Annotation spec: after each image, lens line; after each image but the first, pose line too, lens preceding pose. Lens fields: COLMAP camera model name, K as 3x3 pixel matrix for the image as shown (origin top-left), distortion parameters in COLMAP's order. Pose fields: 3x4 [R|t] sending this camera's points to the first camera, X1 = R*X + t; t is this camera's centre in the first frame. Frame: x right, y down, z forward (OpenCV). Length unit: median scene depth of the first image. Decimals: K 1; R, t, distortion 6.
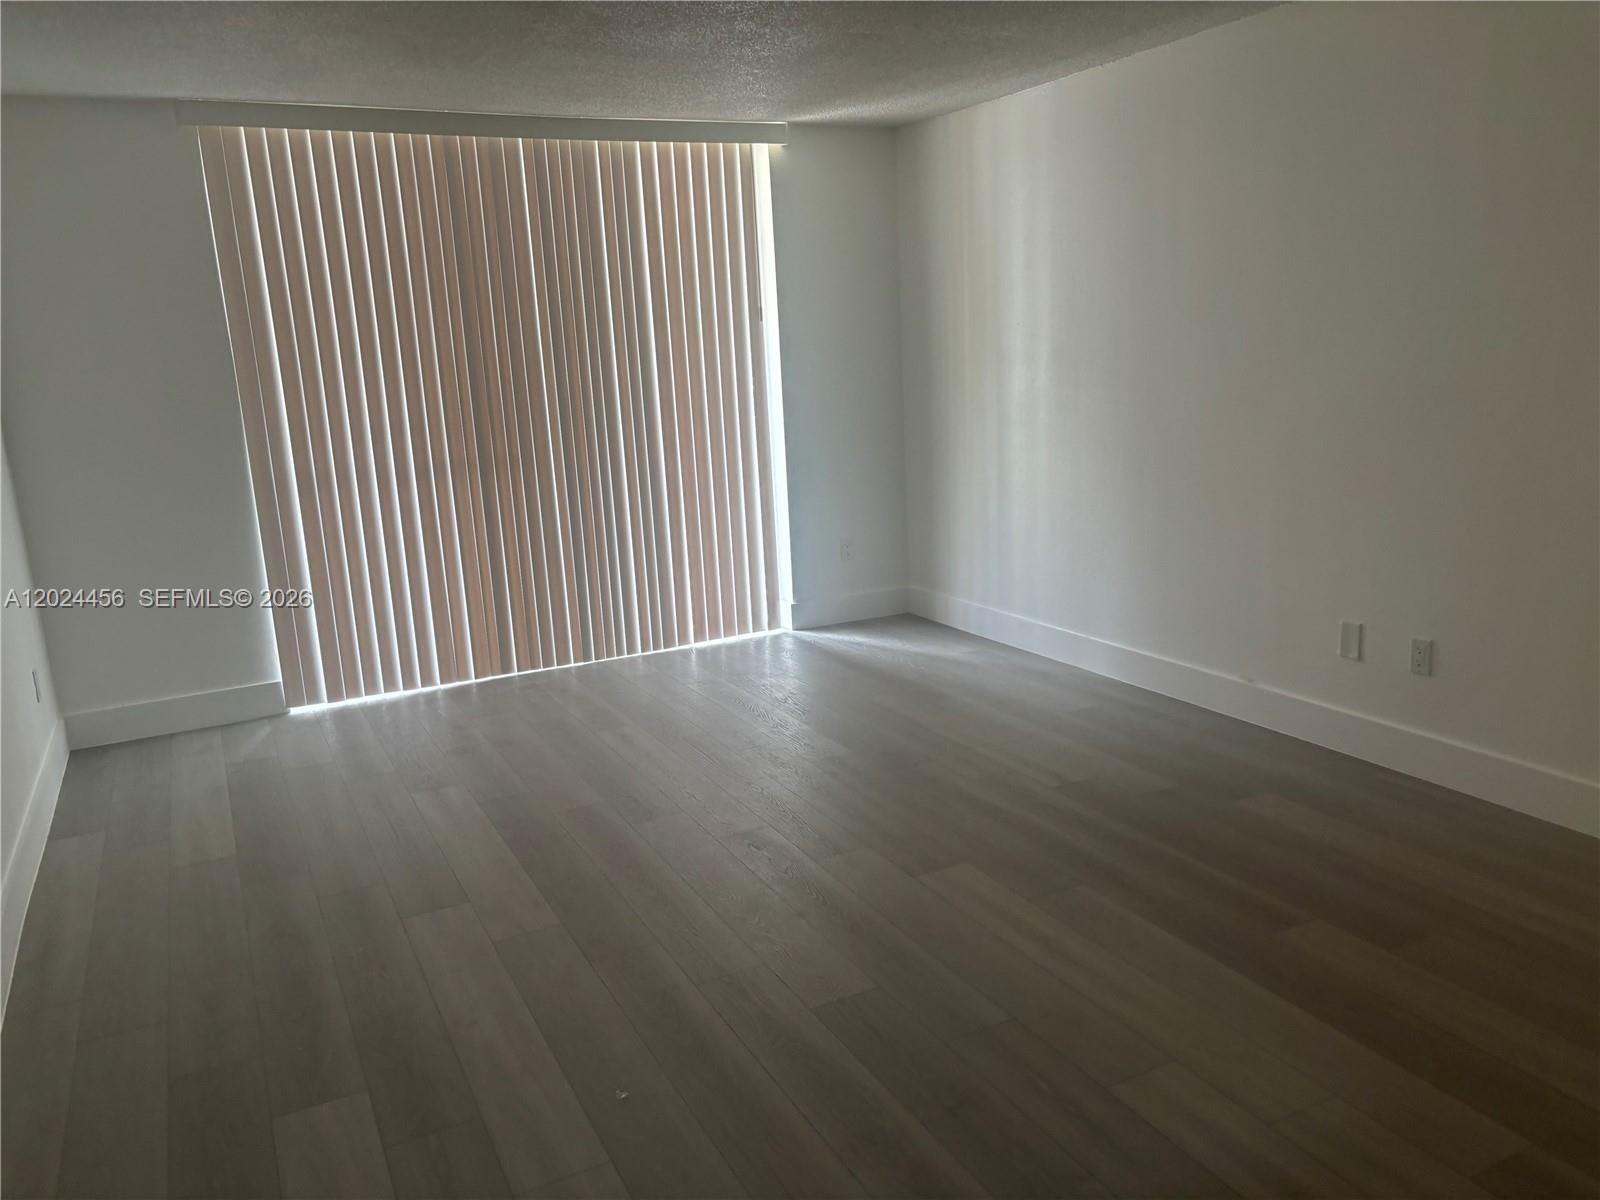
lens RADIAL K [[1208.4, 0, 822.0], [0, 1208.4, 600.5], [0, 0, 1]] dist [0.014243, -0.004126]
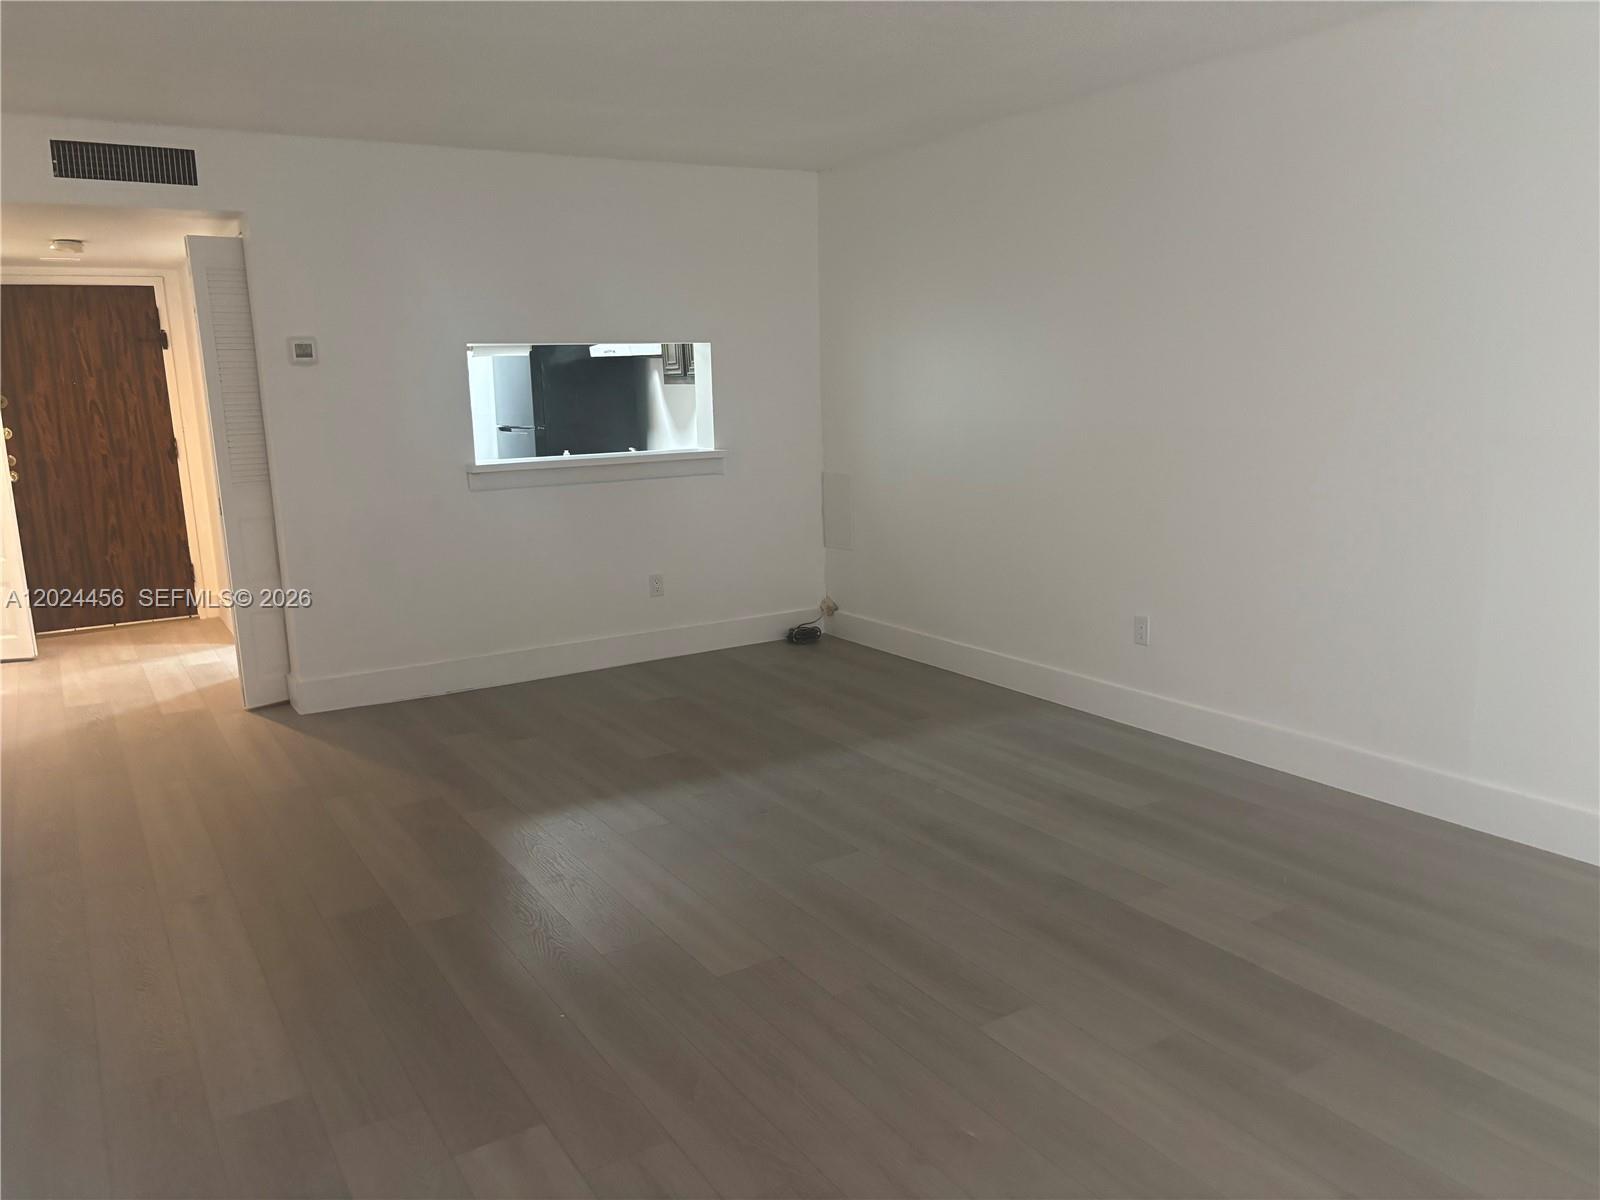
lens RADIAL K [[1205.5, 0, 809.2], [0, 1205.5, 603.7], [0, 0, 1]] dist [0.037092, -0.047348]
pose [[-0.994265, 0.087234, -0.061869, 0.054891], [0.056390, 0.919171, 0.389801, -0.229461], [0.090872, 0.384077, -0.918818, 1.090500]]
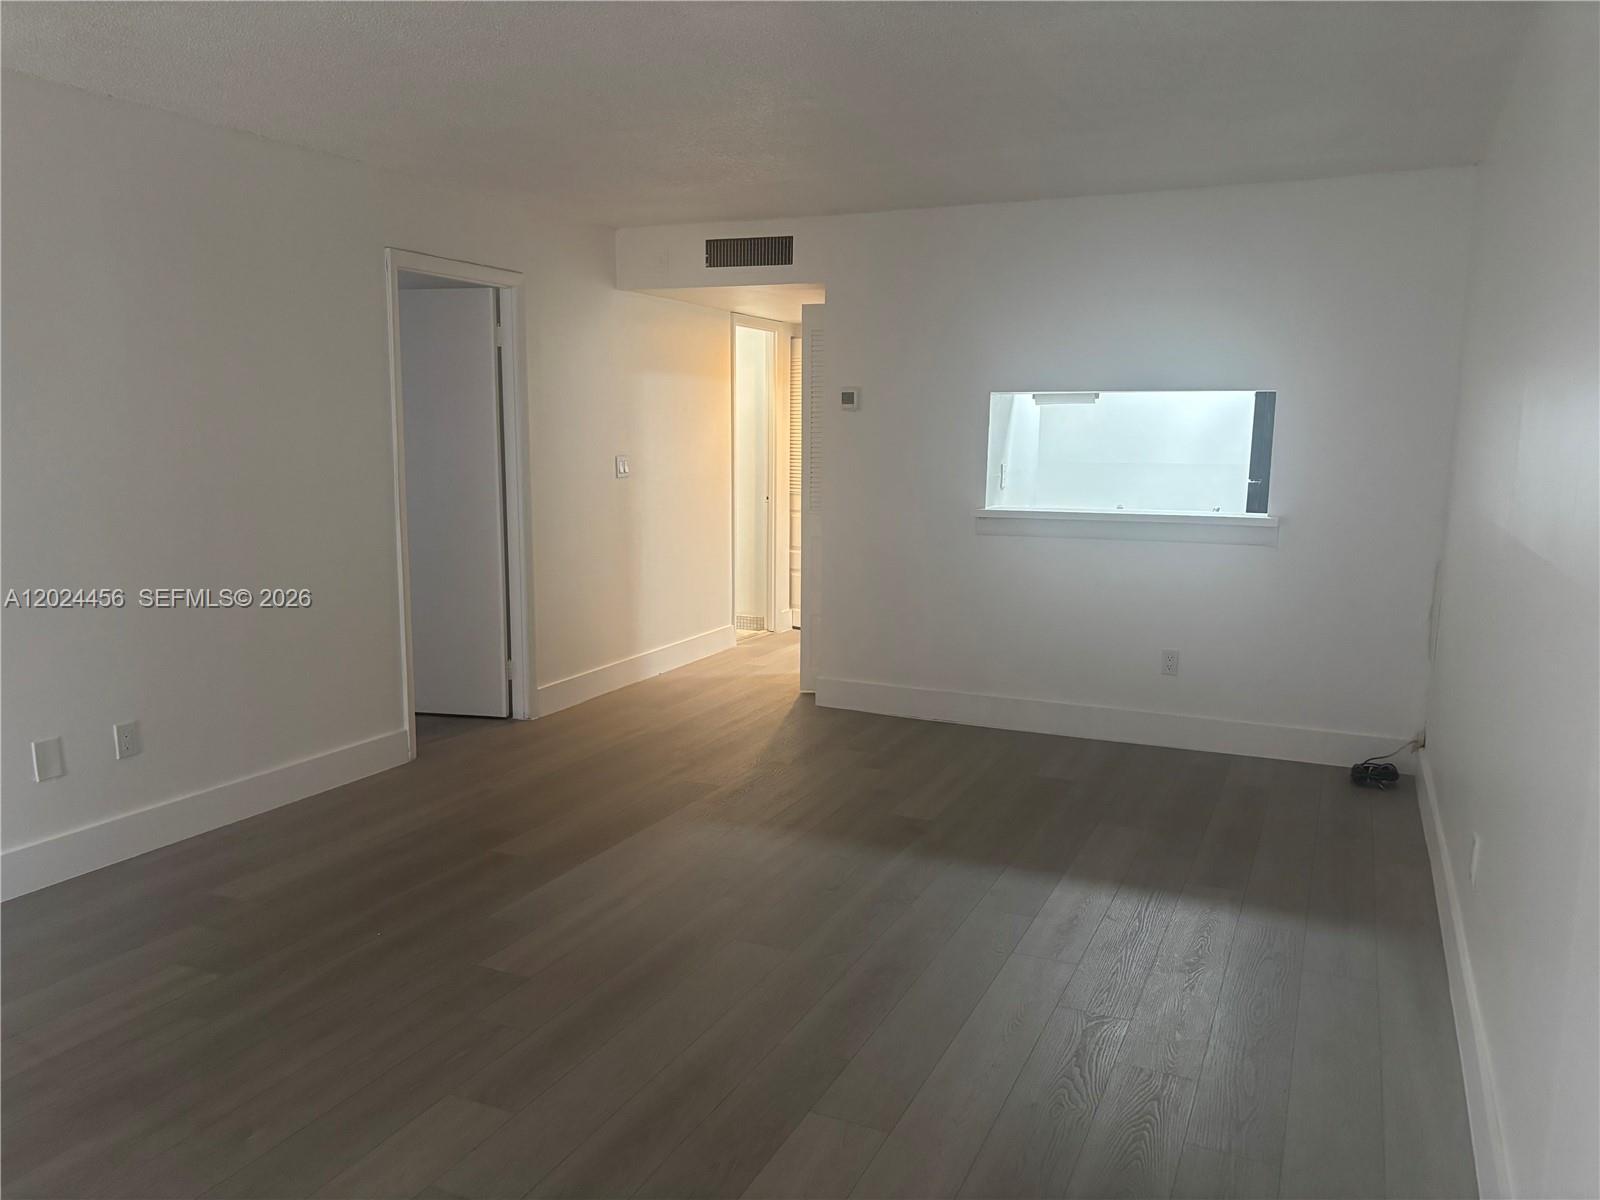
lens RADIAL K [[1207.0, 0, 805.1], [0, 1207.0, 617.5], [0, 0, 1]] dist [0.039269, 0.006888]
pose [[-0.614566, -0.081190, 0.784677, -0.494545], [0.185239, 0.952025, 0.243586, -0.147207], [-0.766809, 0.295052, -0.570042, 0.816878]]
